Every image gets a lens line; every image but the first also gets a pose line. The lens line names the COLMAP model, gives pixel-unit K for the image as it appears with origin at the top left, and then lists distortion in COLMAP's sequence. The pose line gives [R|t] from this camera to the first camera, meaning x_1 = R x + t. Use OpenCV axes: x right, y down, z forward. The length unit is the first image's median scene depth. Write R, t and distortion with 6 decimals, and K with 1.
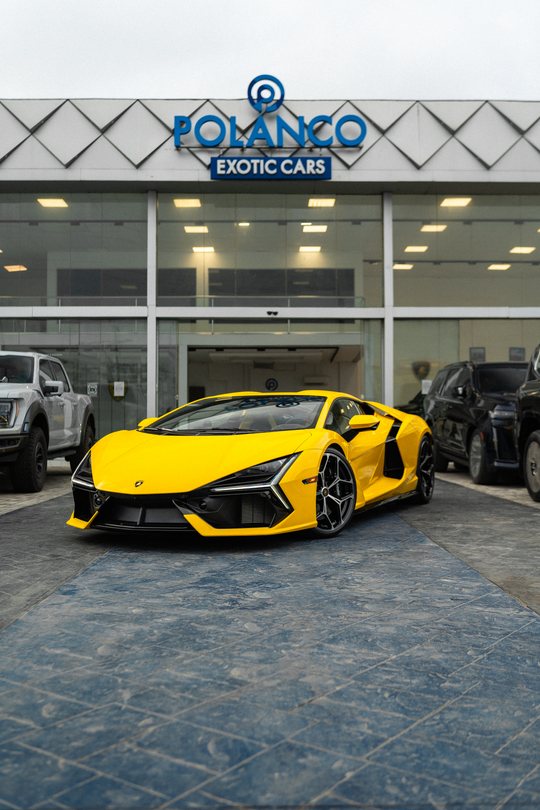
lens RADIAL K [[859.4, 0, 270.4], [0, 859.4, 406.9], [0, 0, 1]] dist [-0.003135, 0.000000]
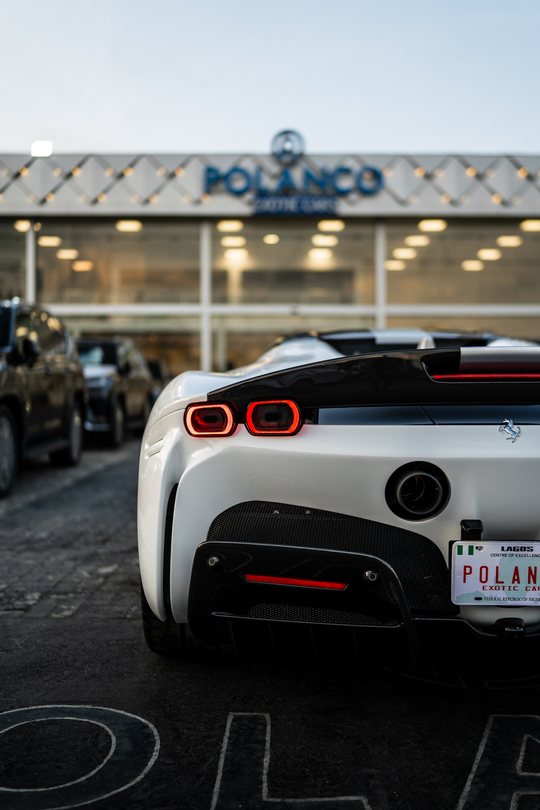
lens RADIAL K [[859.4, 0, 270.0], [0, 859.4, 401.8], [0, 0, 1]] dist [-0.003135, 0.000000]
pose [[0.999982, -0.002635, -0.005327, -0.028575], [0.002761, 0.999713, 0.023799, 0.004328], [0.005263, -0.023813, 0.999703, -0.342758]]
